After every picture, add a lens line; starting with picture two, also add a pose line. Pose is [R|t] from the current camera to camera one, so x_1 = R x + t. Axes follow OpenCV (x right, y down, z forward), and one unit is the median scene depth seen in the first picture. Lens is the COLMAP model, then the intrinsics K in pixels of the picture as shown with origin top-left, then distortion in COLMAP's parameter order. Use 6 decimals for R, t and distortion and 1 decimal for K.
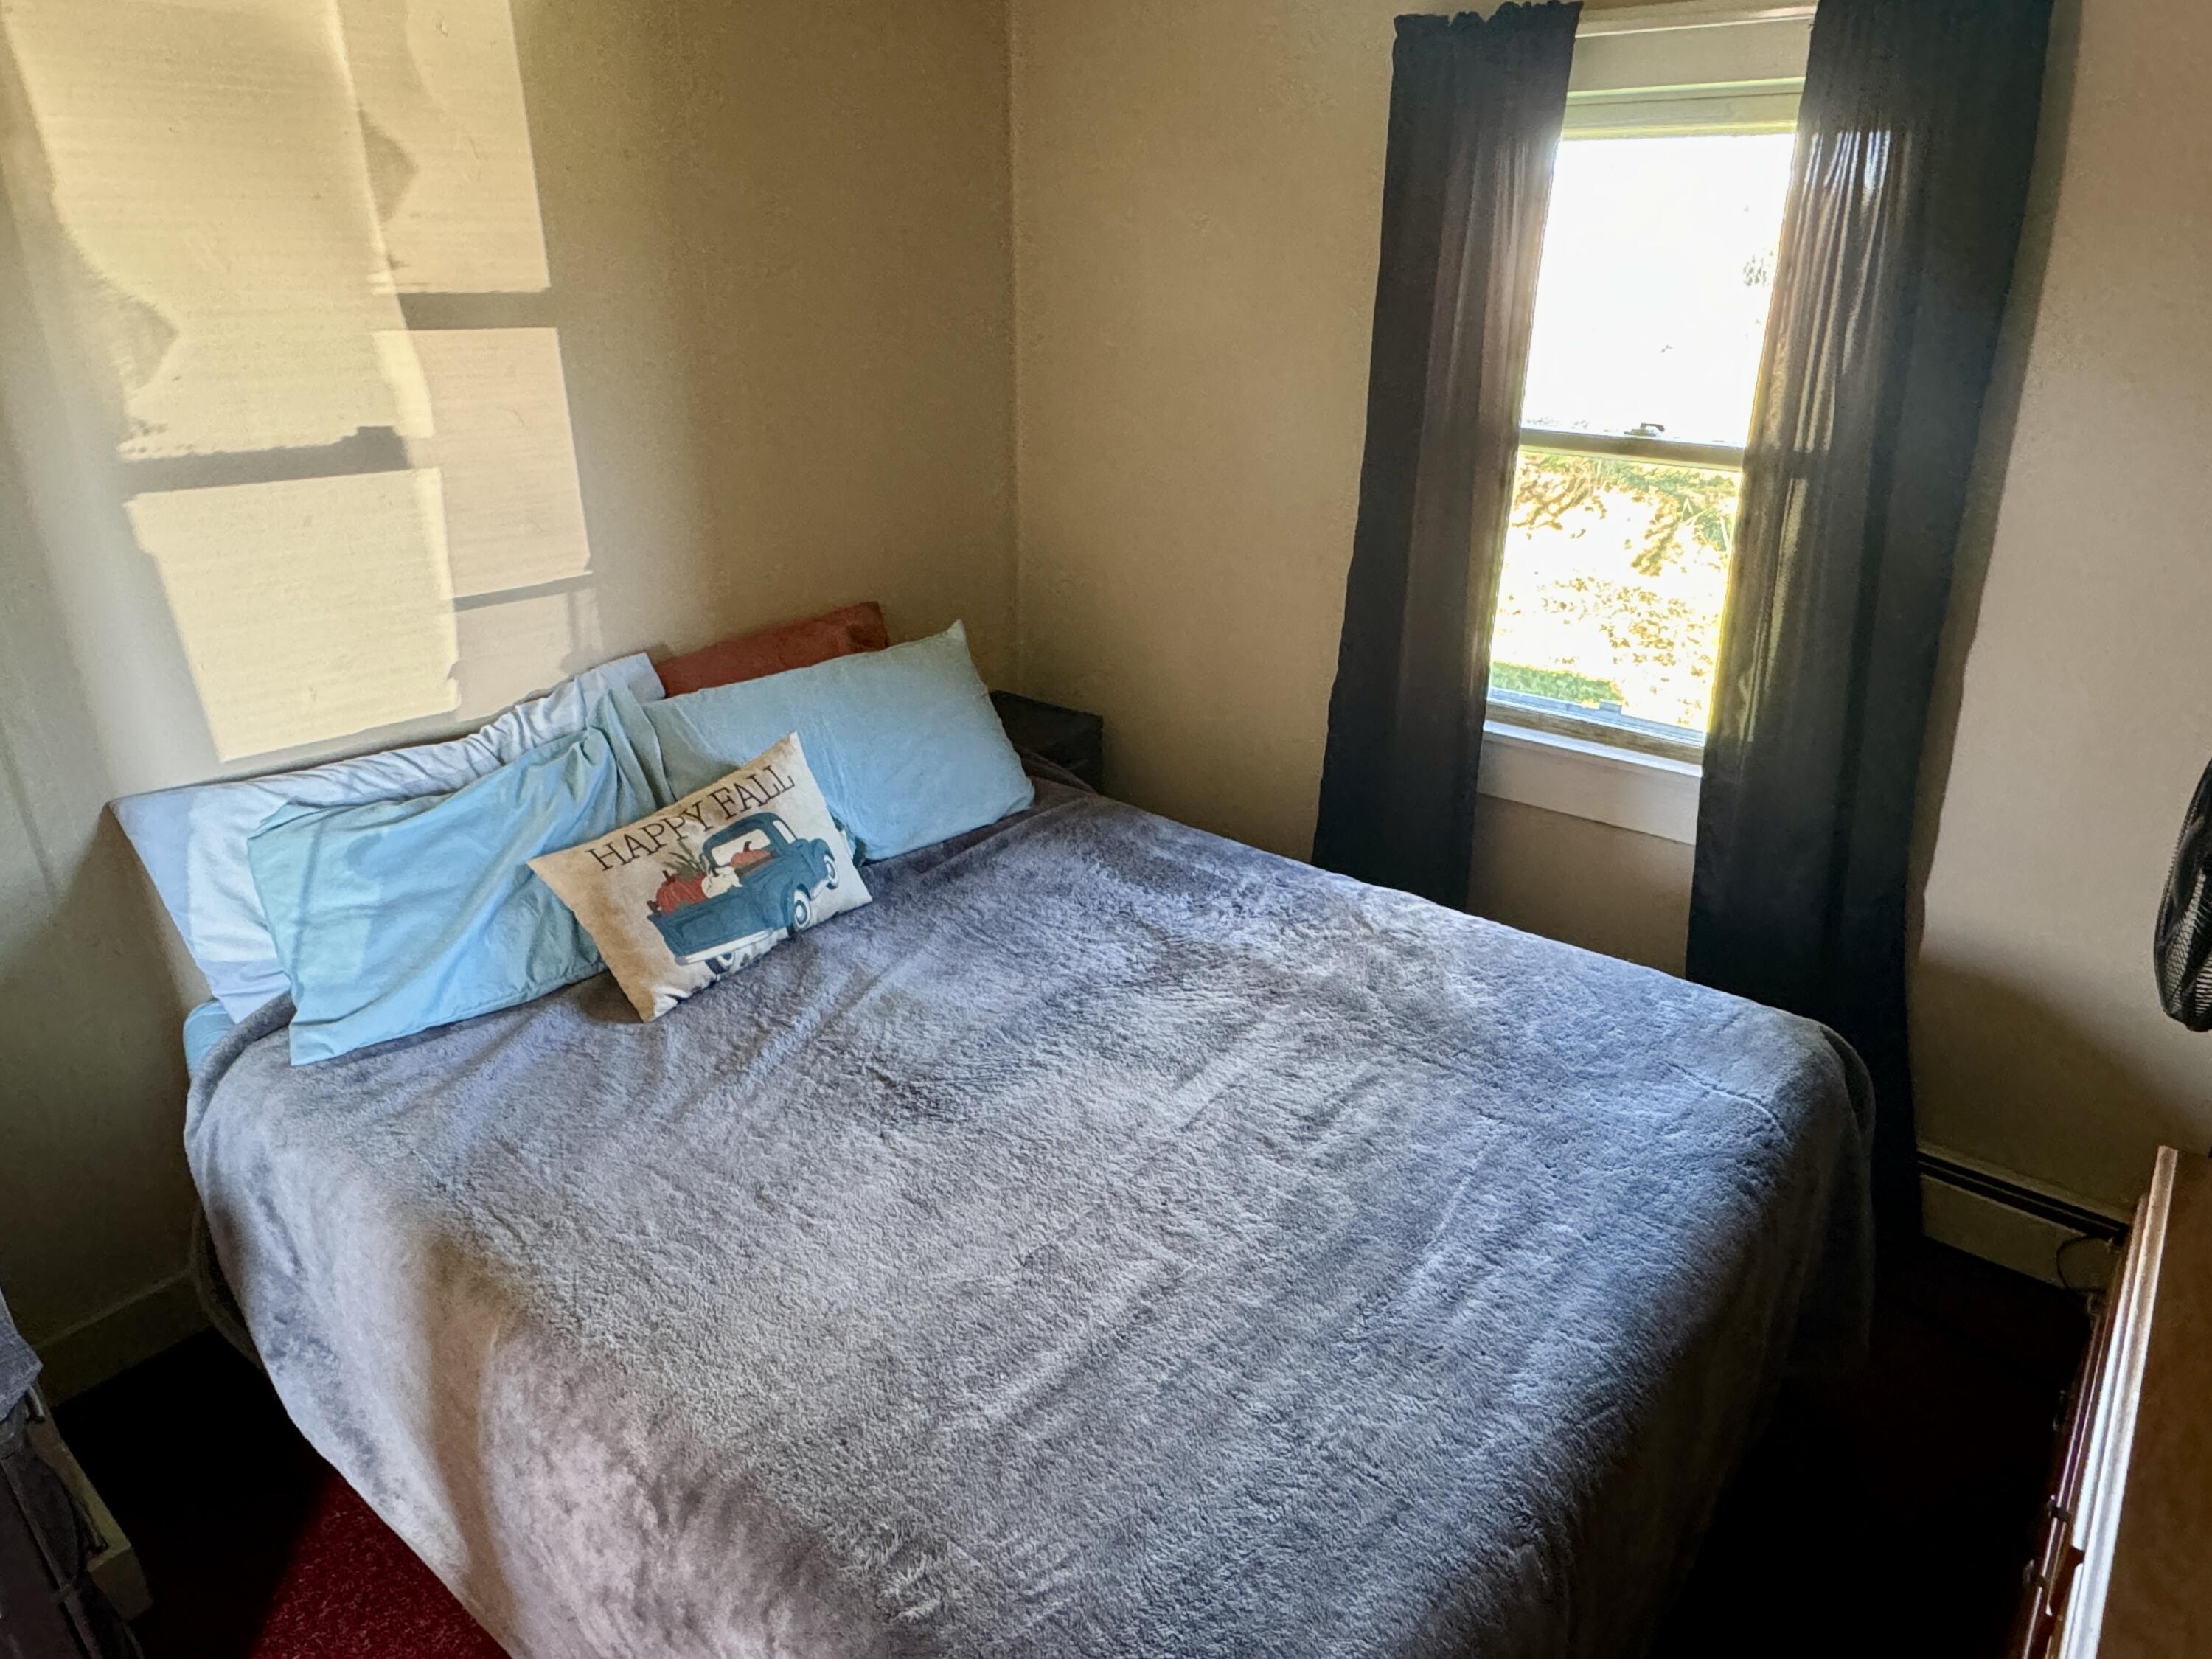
lens RADIAL K [[1356.4, 0, 1109.8], [0, 1356.4, 828.0], [0, 0, 1]] dist [-0.007873, 0.004737]
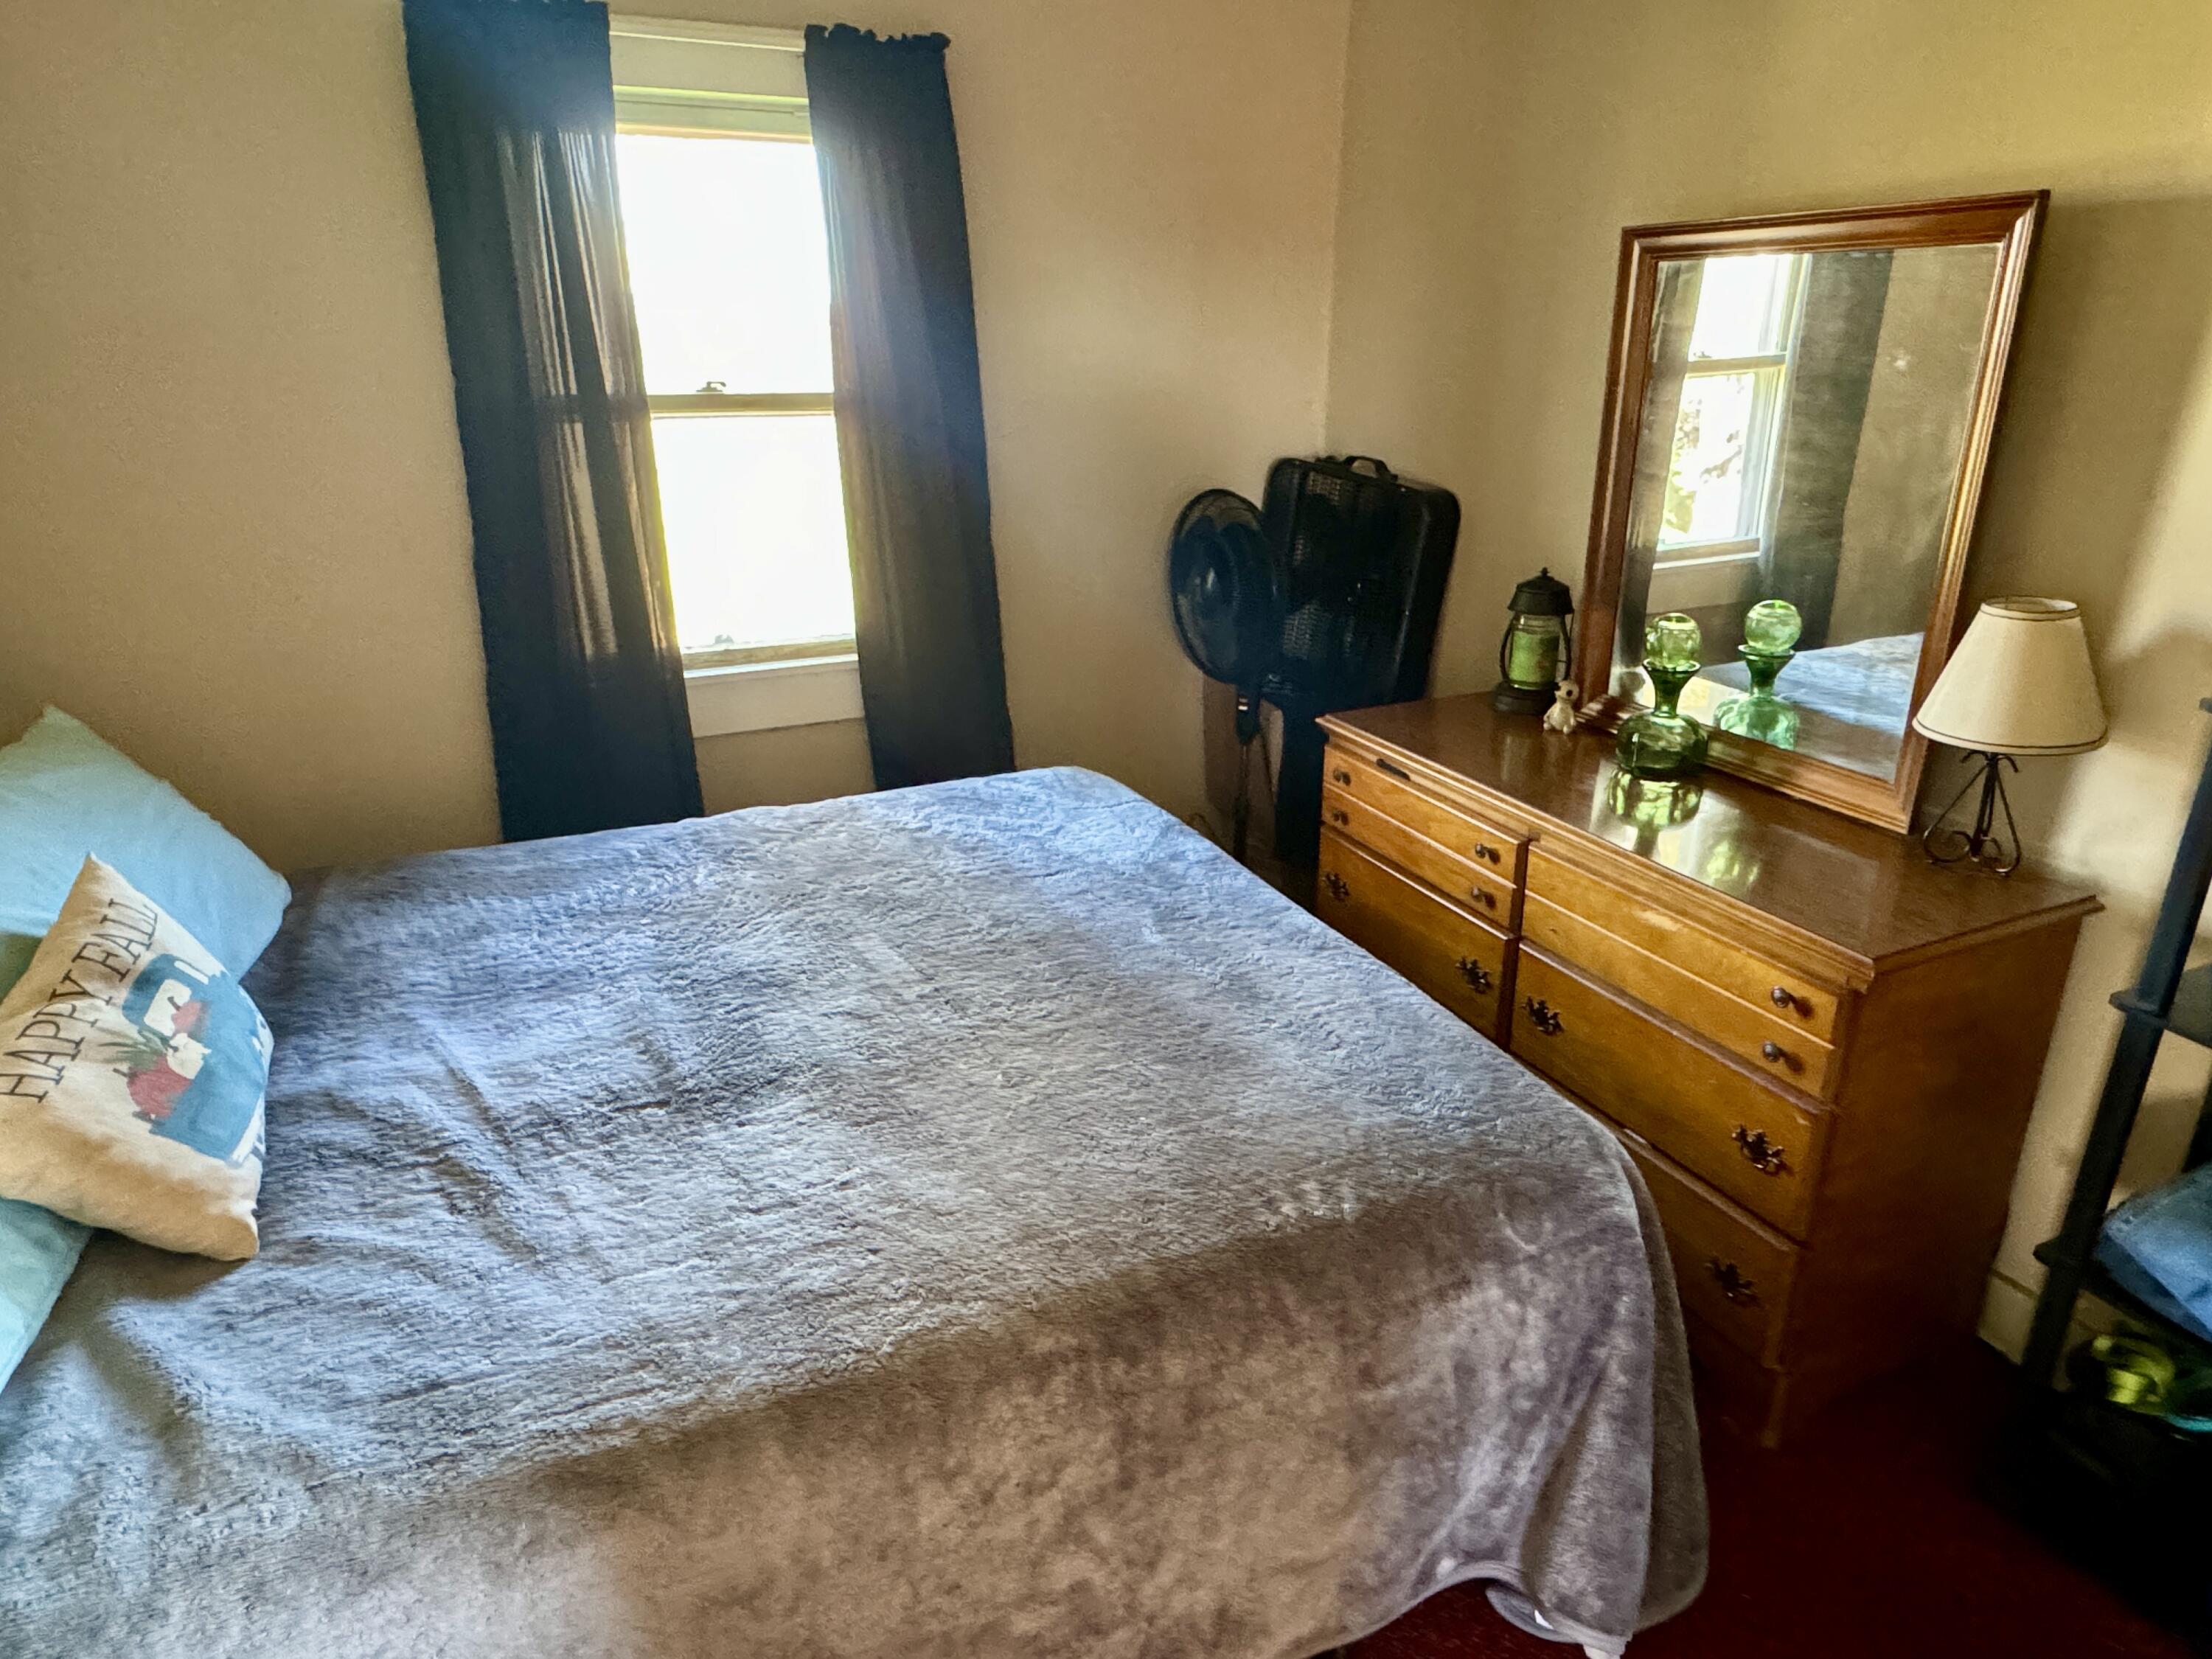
lens RADIAL K [[1356.4, 0, 1105.7], [0, 1356.4, 832.1], [0, 0, 1]] dist [-0.007873, 0.004737]
pose [[0.426506, -0.307936, 0.850452, -0.627636], [0.352224, 0.922583, 0.157411, -0.008263], [-0.833085, 0.232413, 0.501949, 0.239833]]
